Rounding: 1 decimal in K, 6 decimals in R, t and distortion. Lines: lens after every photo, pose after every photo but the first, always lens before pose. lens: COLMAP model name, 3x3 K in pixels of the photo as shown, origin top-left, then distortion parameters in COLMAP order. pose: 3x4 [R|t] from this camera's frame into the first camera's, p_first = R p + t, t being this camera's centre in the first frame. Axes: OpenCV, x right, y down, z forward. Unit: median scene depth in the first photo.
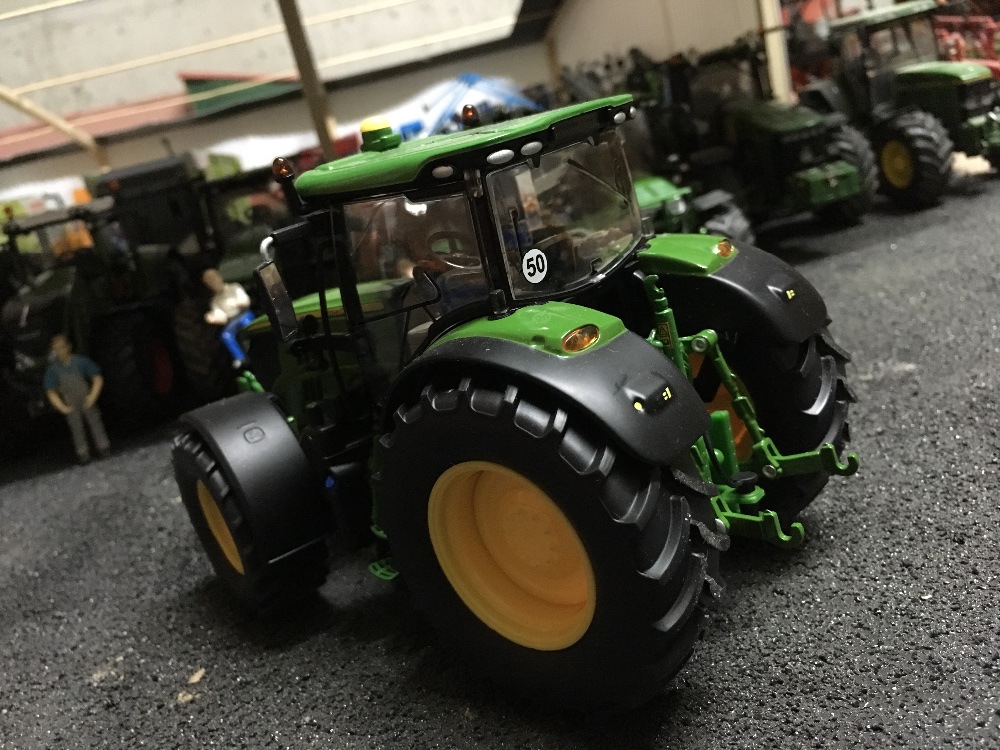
lens RADIAL K [[852.8, 0, 504.2], [0, 852.8, 385.8], [0, 0, 1]] dist [0.078873, -0.142532]
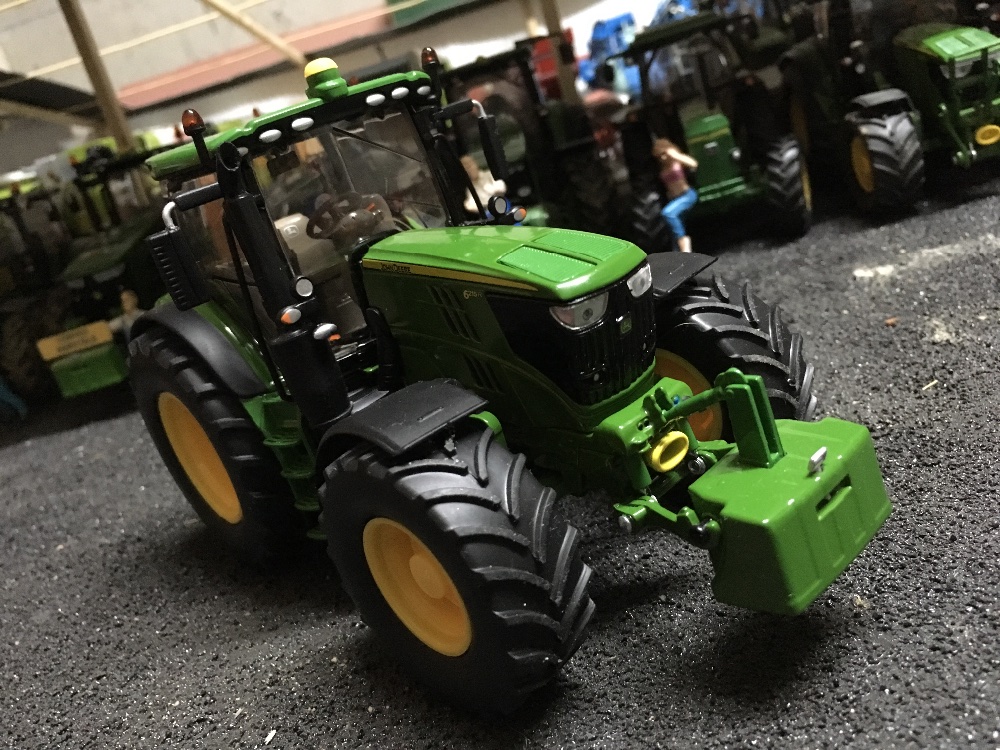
lens RADIAL K [[857.3, 0, 496.3], [0, 857.3, 375.4], [0, 0, 1]] dist [0.081989, -0.148229]
pose [[0.978739, 0.013572, -0.204661, -0.120435], [0.002569, 0.996919, 0.078397, 0.041934], [0.205094, -0.077256, 0.975688, 0.041470]]
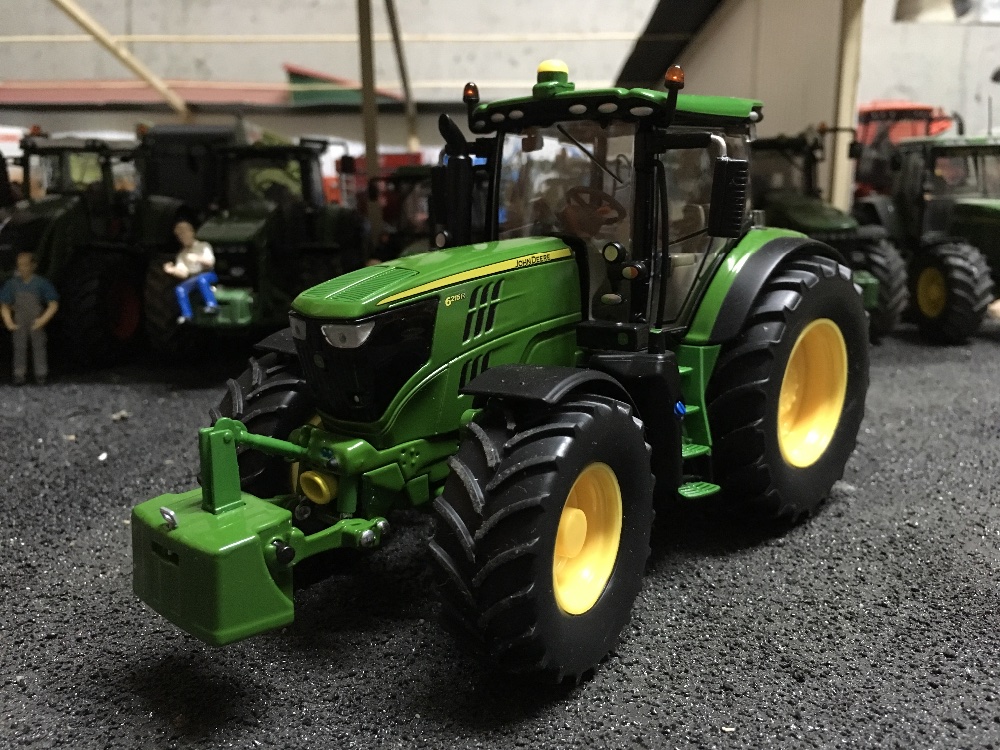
lens RADIAL K [[857.3, 0, 496.3], [0, 857.3, 375.4], [0, 0, 1]] dist [0.081989, -0.148229]
pose [[0.967393, 0.241951, -0.074901, 0.132742], [-0.246951, 0.966727, -0.066742, 0.013397], [0.056260, 0.083062, 0.994955, 0.065058]]
